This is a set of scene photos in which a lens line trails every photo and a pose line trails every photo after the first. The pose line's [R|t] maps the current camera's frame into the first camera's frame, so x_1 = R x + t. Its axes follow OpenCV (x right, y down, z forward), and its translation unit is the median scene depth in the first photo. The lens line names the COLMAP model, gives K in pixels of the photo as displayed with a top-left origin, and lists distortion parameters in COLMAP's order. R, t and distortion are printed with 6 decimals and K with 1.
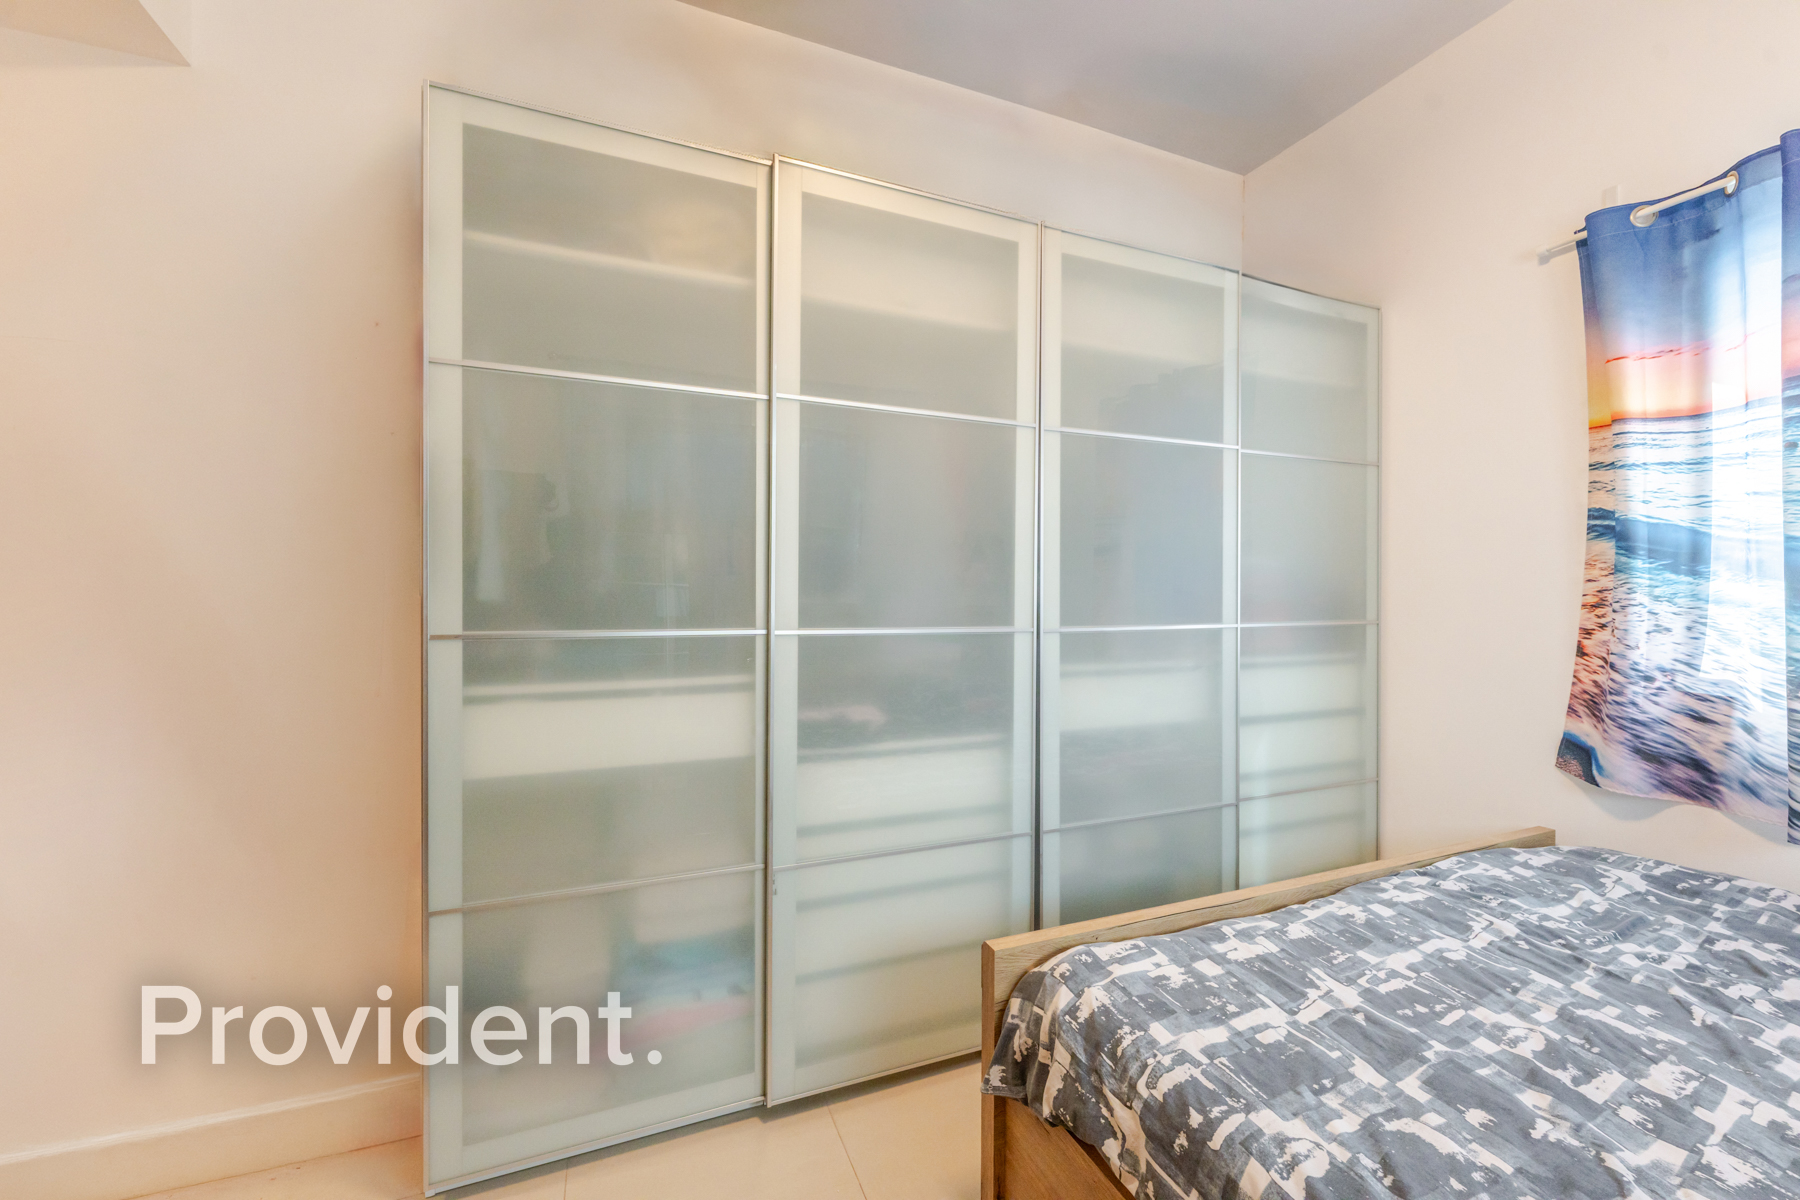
lens RADIAL K [[713.8, 0, 895.5], [0, 713.8, 603.3], [0, 0, 1]] dist [-0.001367, -0.000619]
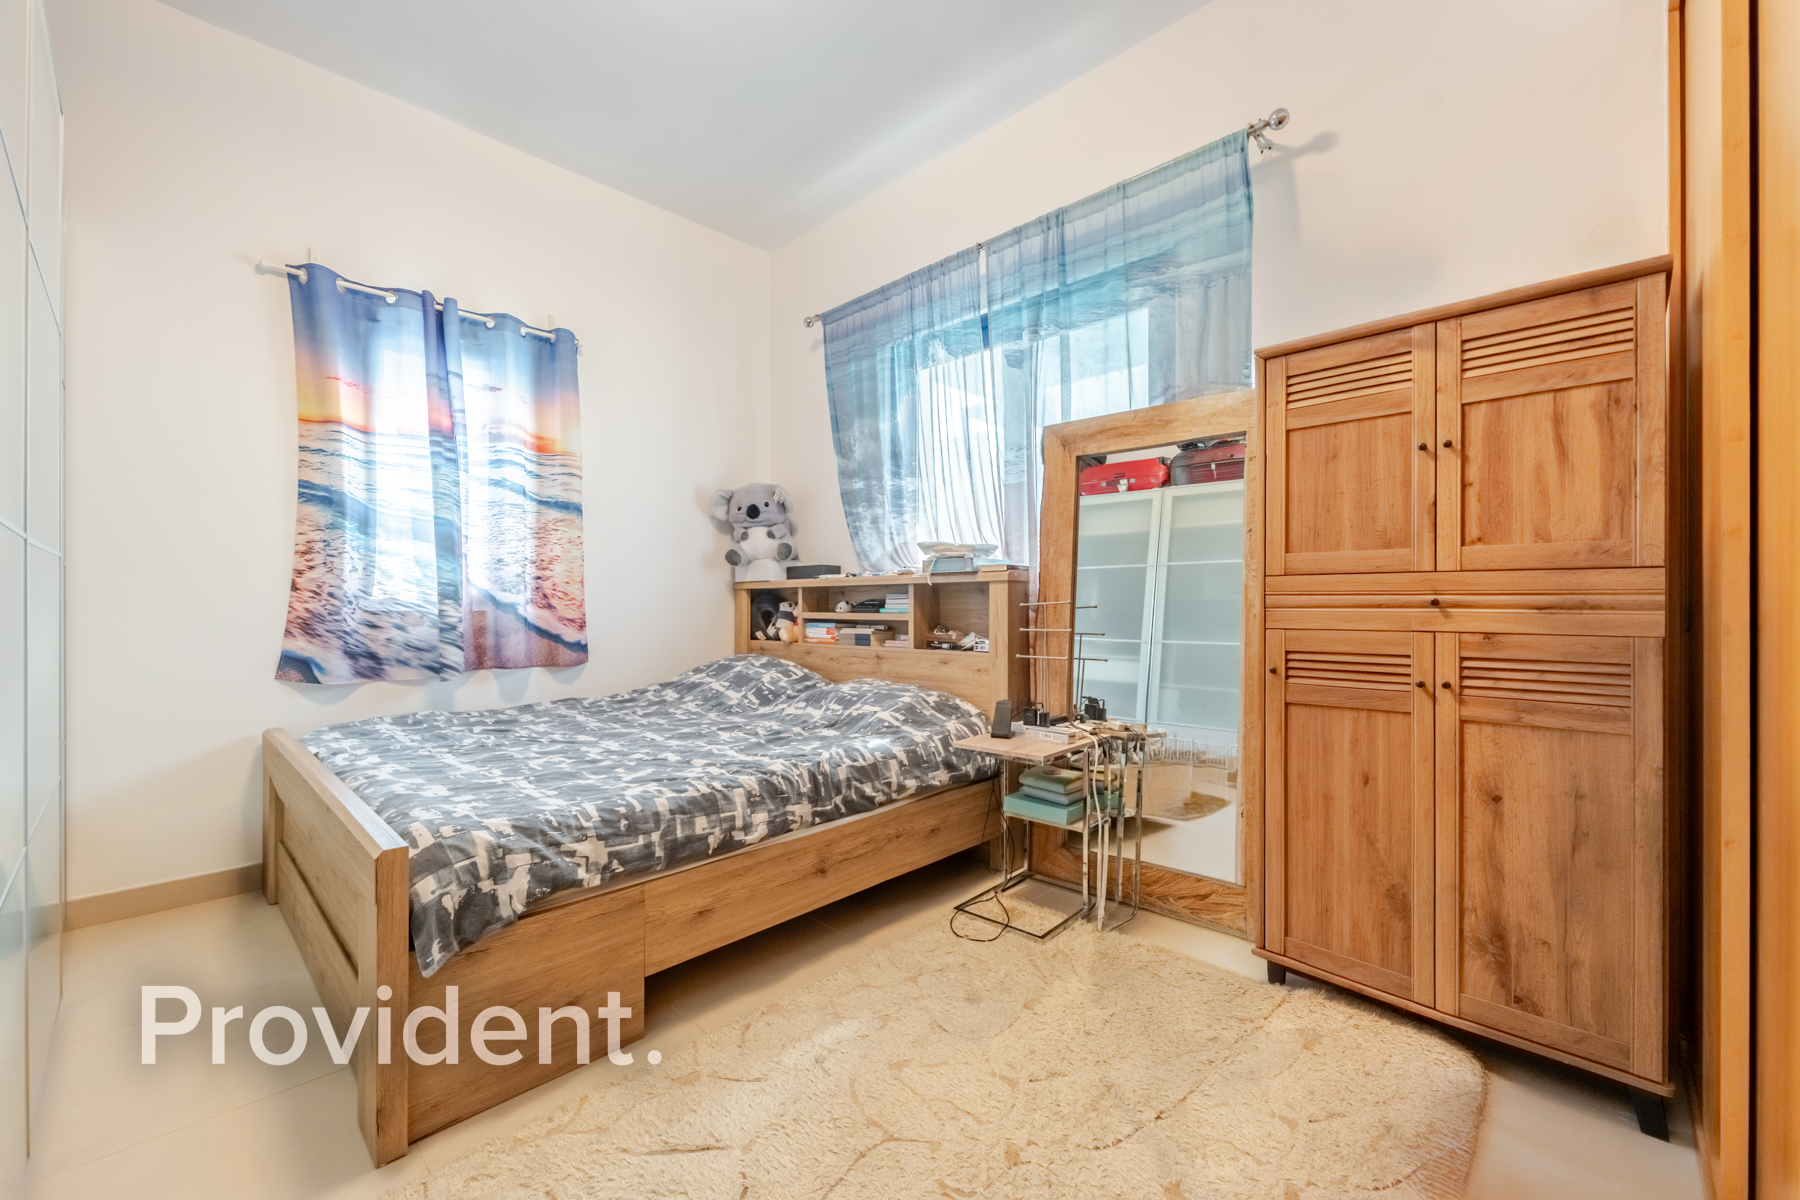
lens RADIAL K [[722.3, 0, 900.0], [0, 722.3, 600.0], [0, 0, 1]] dist [-0.000161, -0.000016]
pose [[-0.401954, -0.001420, 0.915659, -0.773031], [0.007407, 0.999961, 0.004802, 0.101701], [-0.915630, 0.008712, -0.401928, 0.556815]]
